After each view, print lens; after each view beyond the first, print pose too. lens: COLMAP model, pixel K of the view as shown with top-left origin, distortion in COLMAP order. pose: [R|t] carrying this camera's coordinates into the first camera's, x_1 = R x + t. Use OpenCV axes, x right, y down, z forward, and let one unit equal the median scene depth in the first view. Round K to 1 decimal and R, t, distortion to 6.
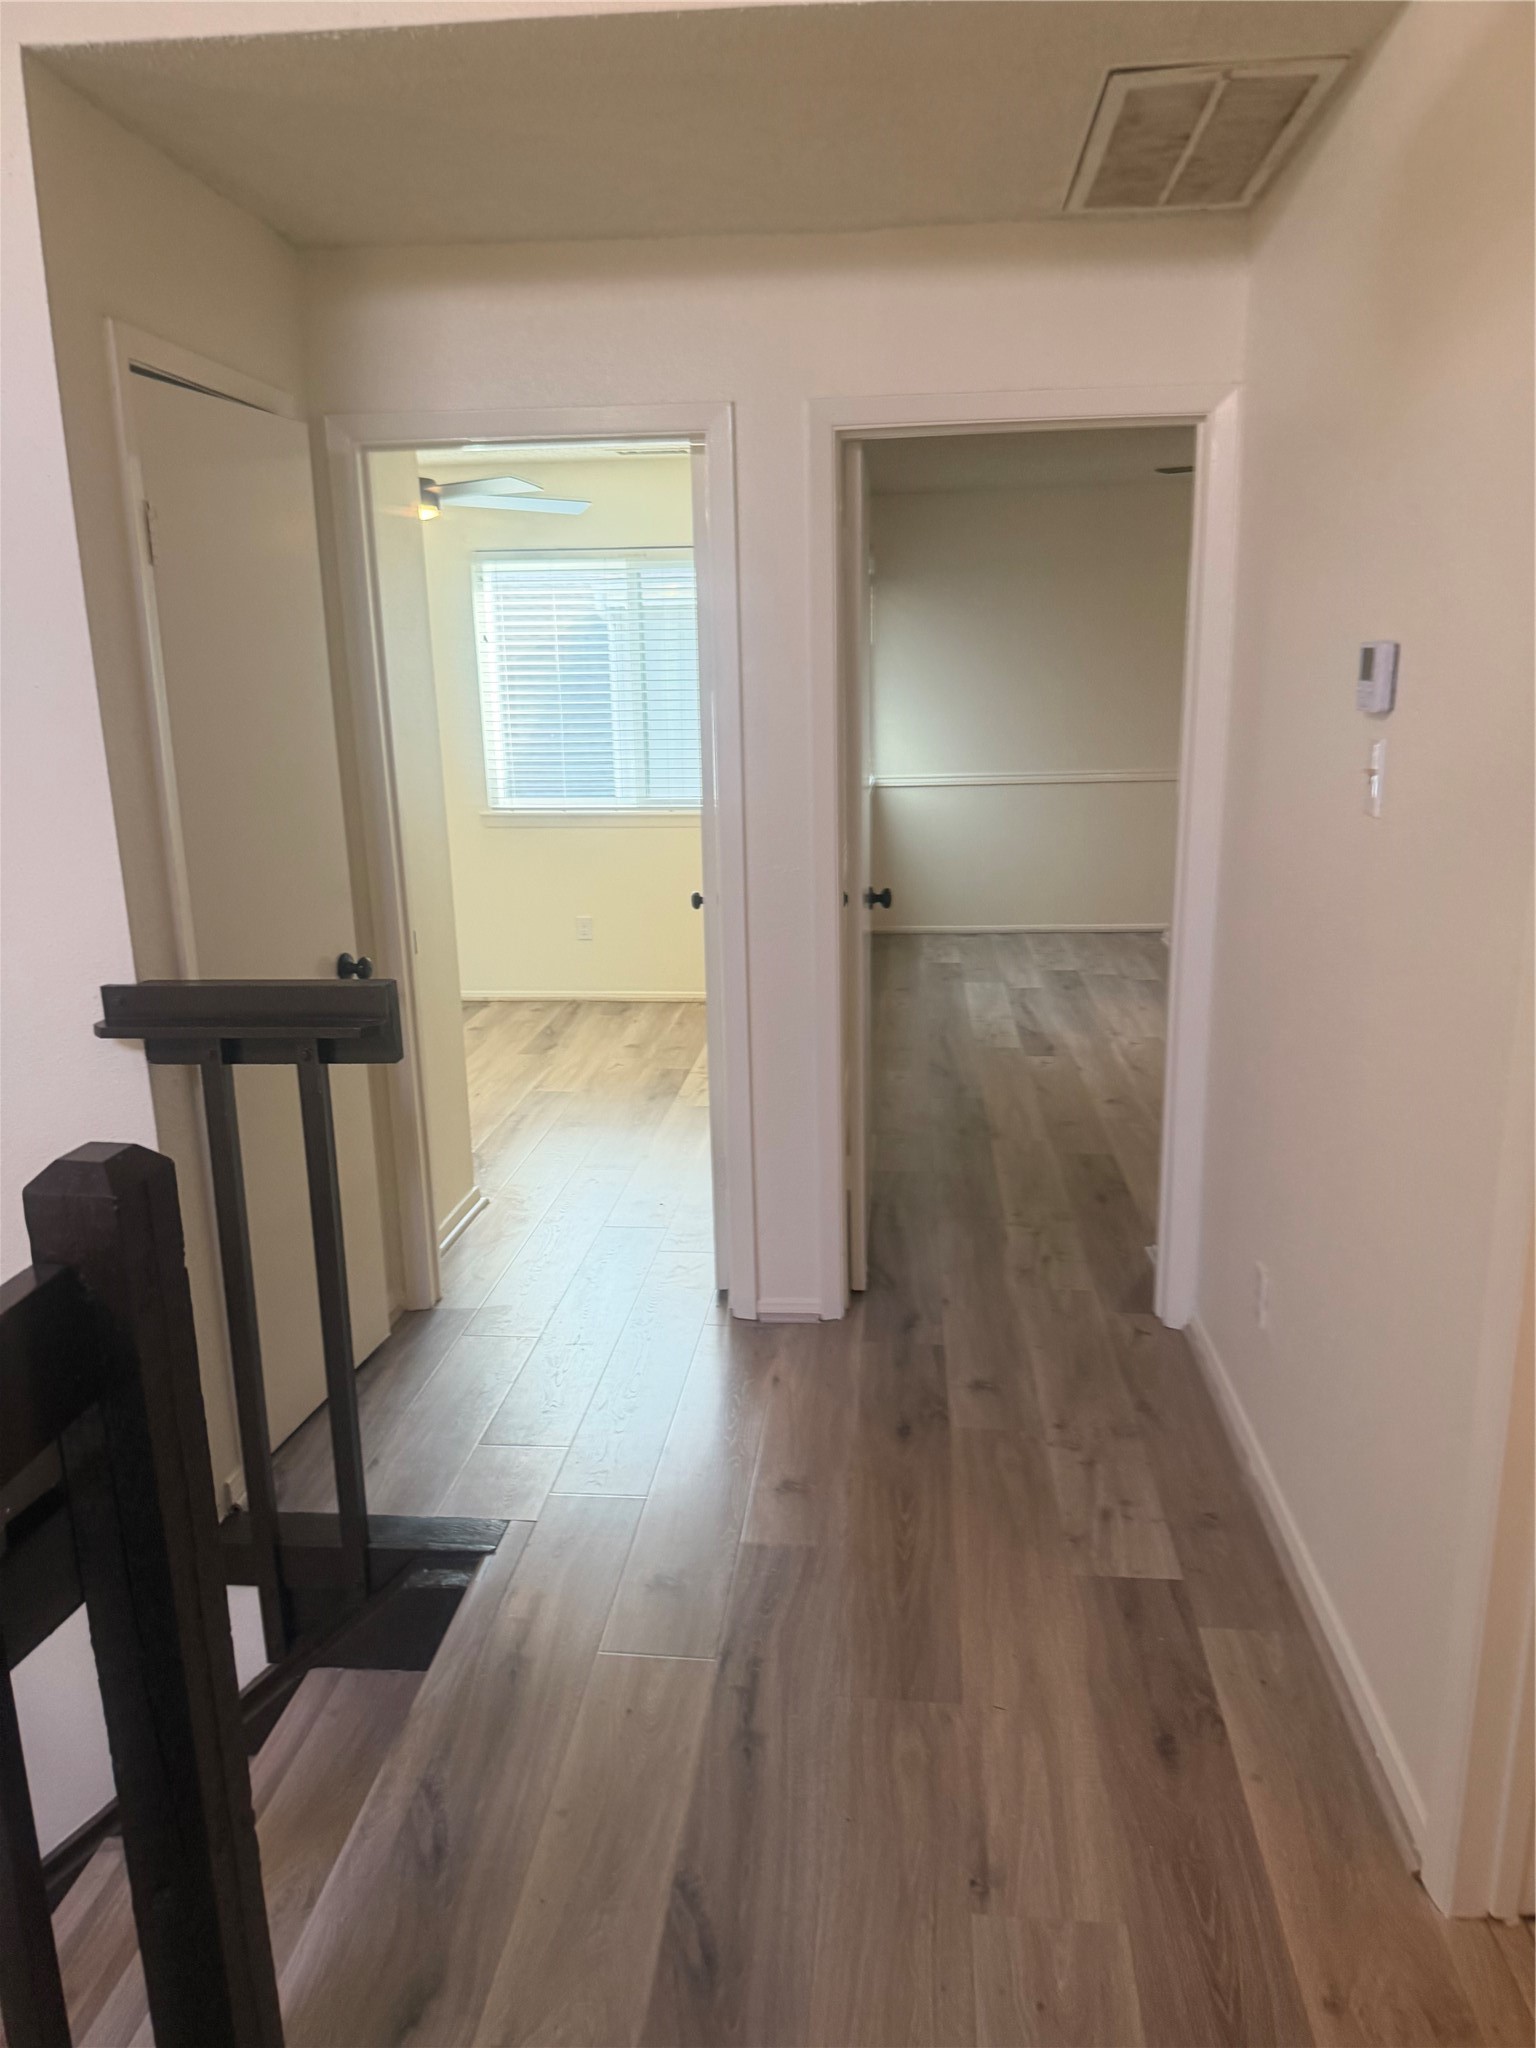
lens RADIAL K [[1464.4, 0, 781.4], [0, 1464.4, 1028.7], [0, 0, 1]] dist [0.034332, -0.002263]
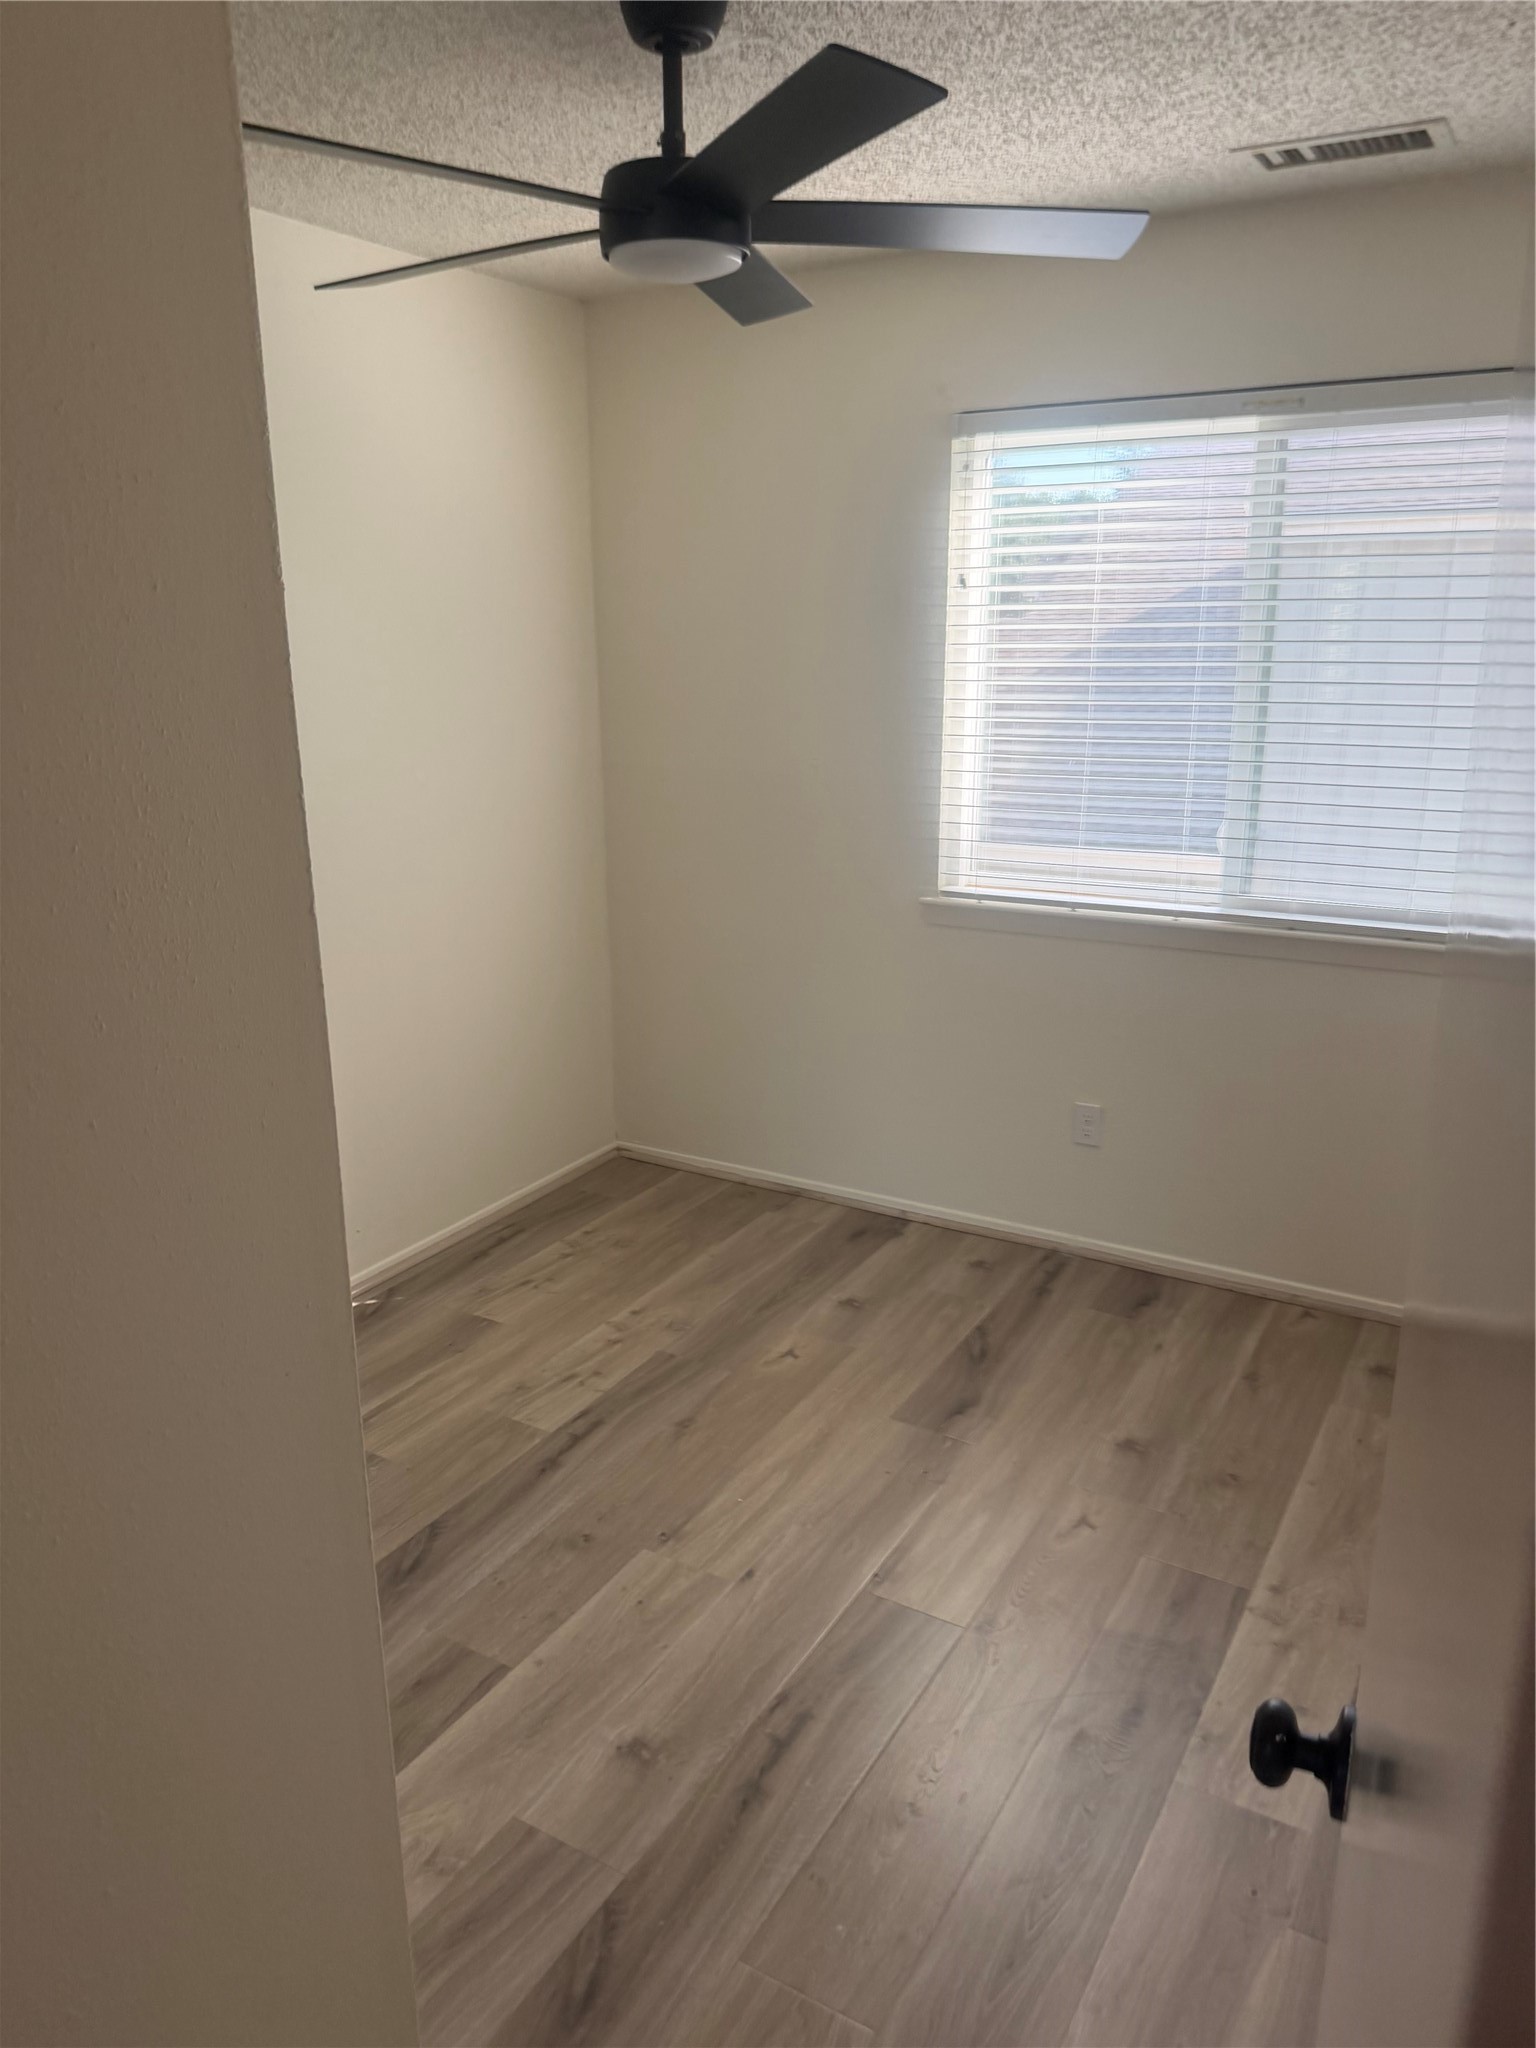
lens RADIAL K [[1464.4, 0, 750.5], [0, 1464.4, 1014.8], [0, 0, 1]] dist [0.034332, -0.002263]
pose [[0.902498, 0.122704, -0.412846, -0.031685], [-0.113201, 0.992436, 0.047506, -0.125993], [0.415552, 0.003860, 0.909561, 0.485773]]
